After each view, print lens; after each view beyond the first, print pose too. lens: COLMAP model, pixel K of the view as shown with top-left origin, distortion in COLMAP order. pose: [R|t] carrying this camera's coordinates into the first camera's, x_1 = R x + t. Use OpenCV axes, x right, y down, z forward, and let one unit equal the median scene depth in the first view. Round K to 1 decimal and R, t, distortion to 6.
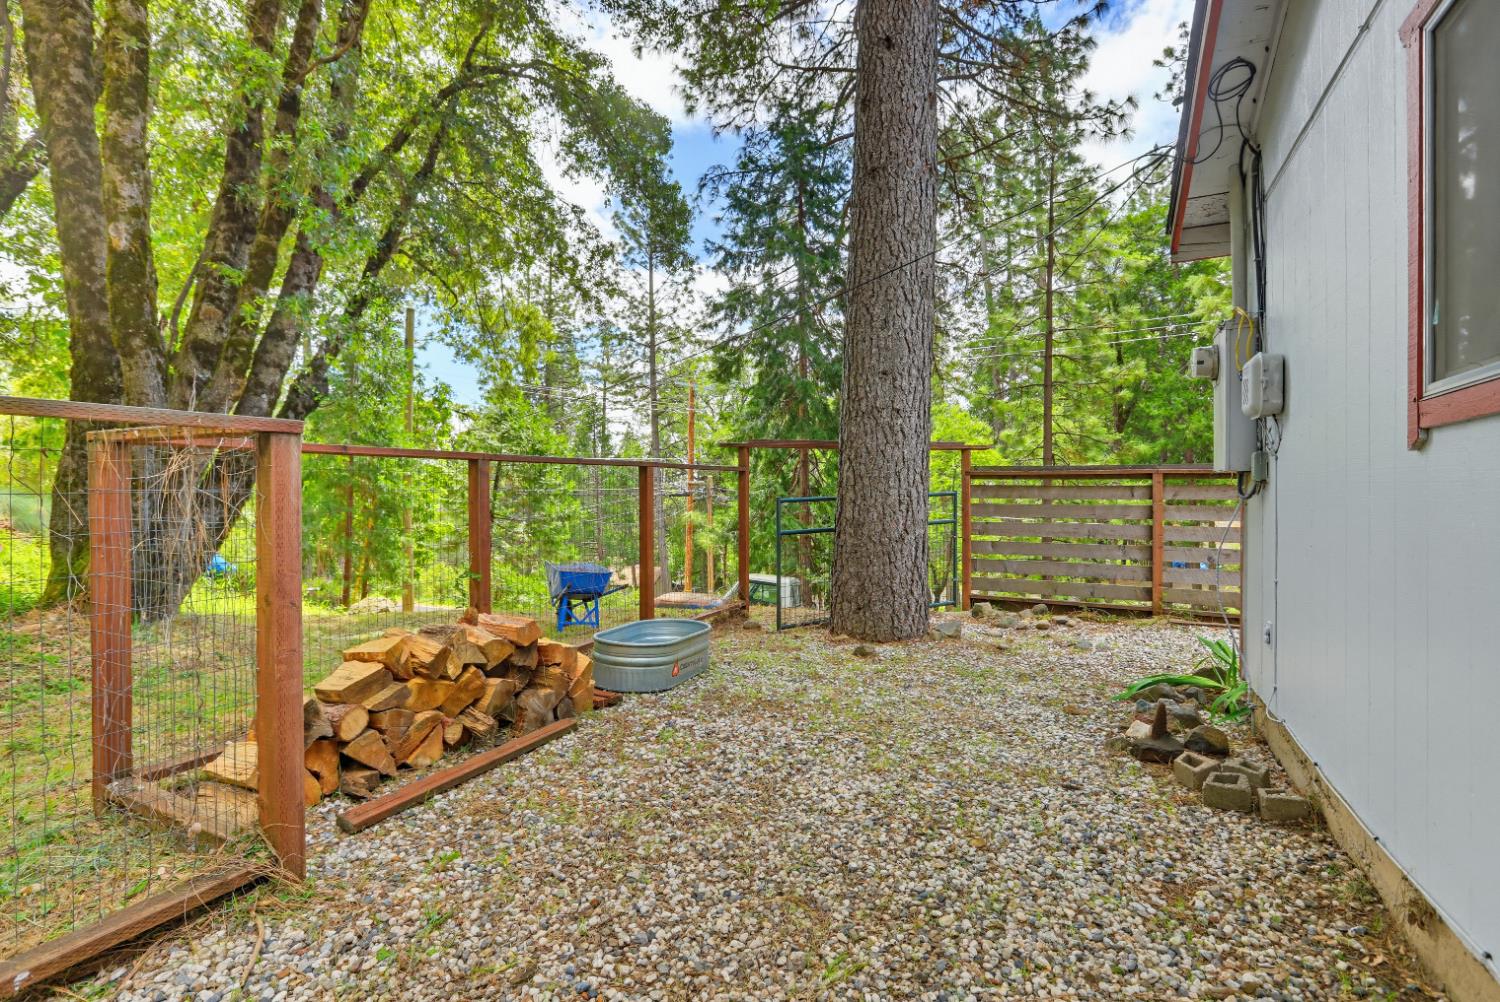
lens RADIAL K [[696.4, 0, 750.2], [0, 696.4, 499.5], [0, 0, 1]] dist [-0.040886, 0.011782]
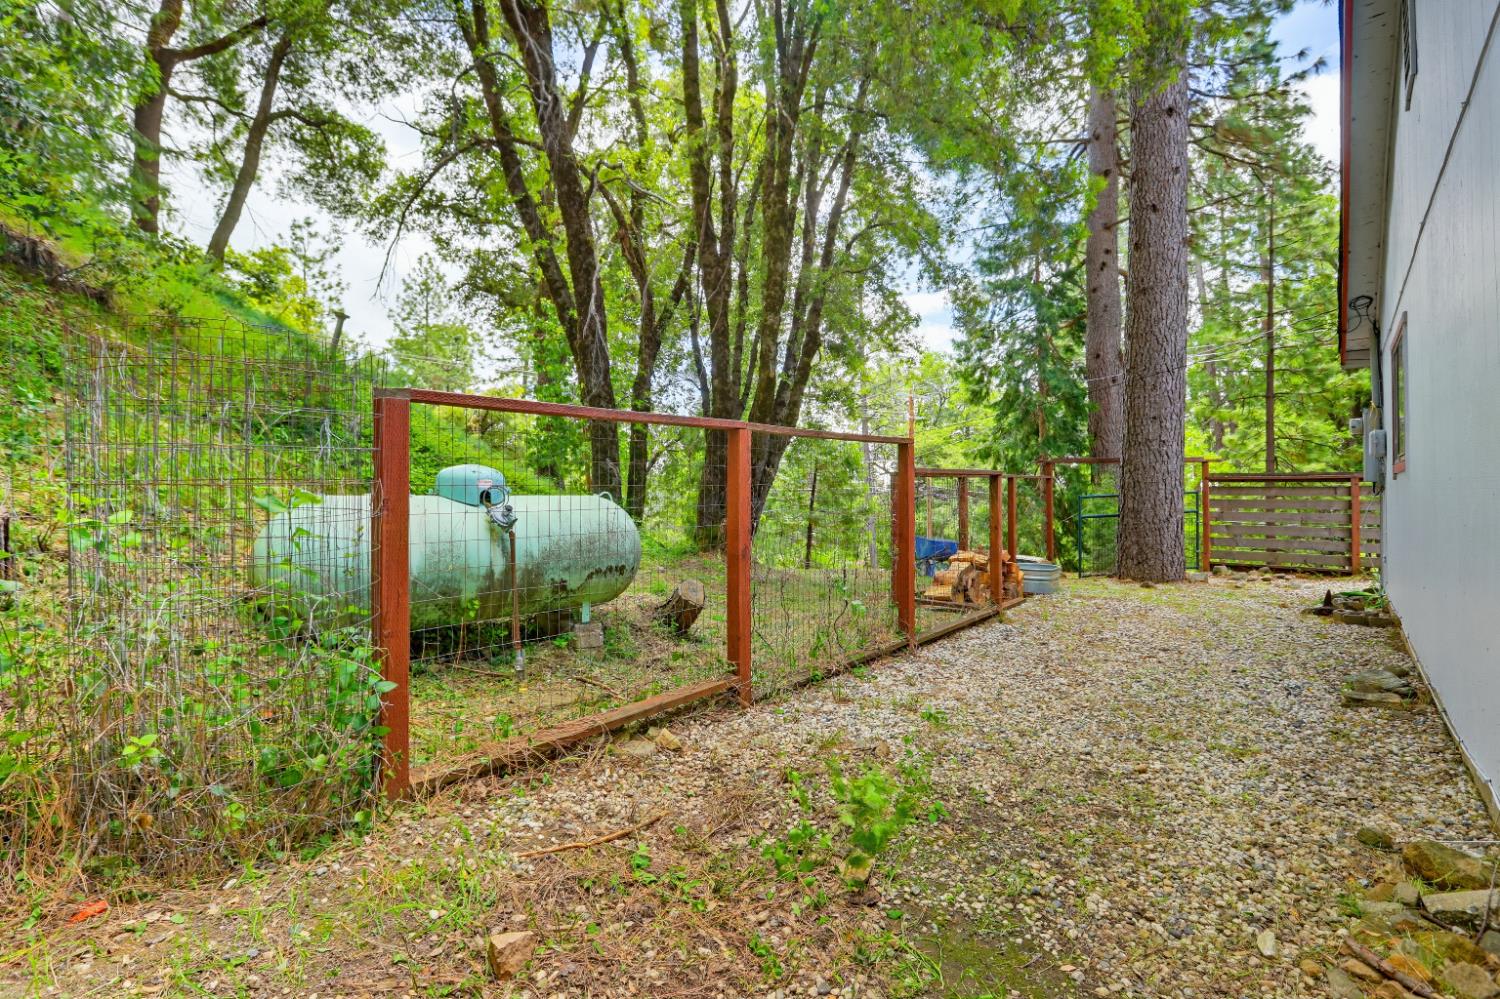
lens RADIAL K [[696.4, 0, 751.1], [0, 696.4, 493.8], [0, 0, 1]] dist [-0.040886, 0.011782]
pose [[0.970009, -0.004855, -0.243019, -0.277465], [0.002990, 0.999963, -0.008042, 0.002865], [0.243049, 0.007074, 0.969988, -0.654864]]
